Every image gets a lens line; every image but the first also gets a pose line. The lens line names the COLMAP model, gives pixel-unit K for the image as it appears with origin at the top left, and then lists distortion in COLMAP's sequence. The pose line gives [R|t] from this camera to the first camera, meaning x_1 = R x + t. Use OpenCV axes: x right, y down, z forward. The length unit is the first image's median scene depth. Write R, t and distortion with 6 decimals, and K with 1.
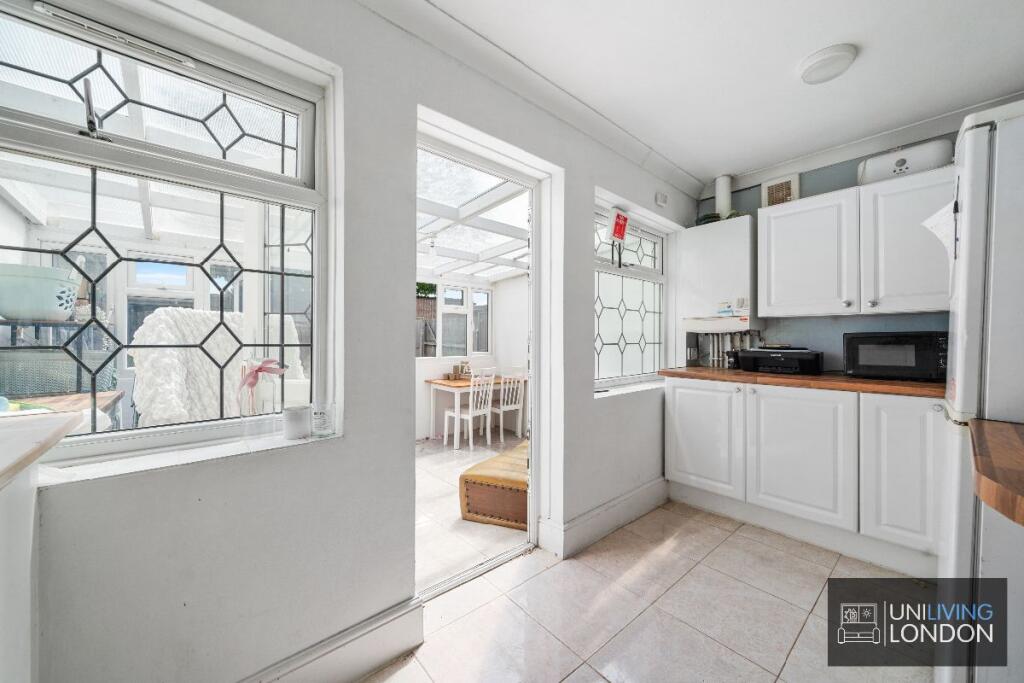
lens RADIAL K [[385.4, 0, 512.0], [0, 385.4, 341.5], [0, 0, 1]] dist [-0.000044, -0.000012]
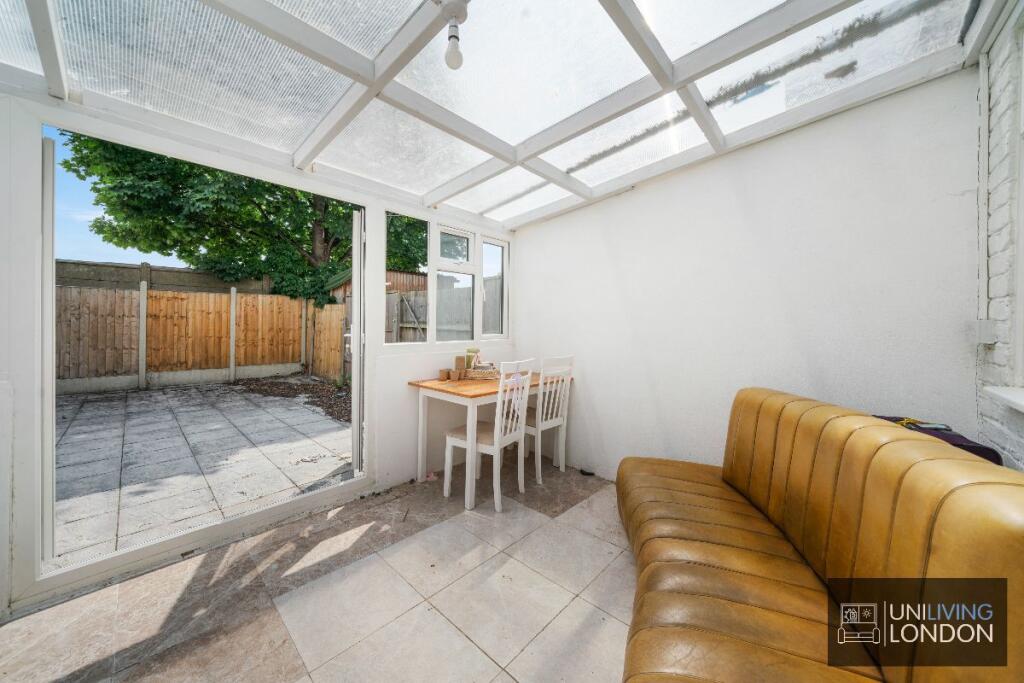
lens RADIAL K [[357.4, 0, 513.2], [0, 357.4, 330.4], [0, 0, 1]] dist [-0.000072, 0.000009]
pose [[0.993979, -0.002511, 0.109544, -0.127771], [0.003279, 0.999971, -0.006837, 0.027271], [-0.109524, 0.007155, 0.993958, 0.447588]]
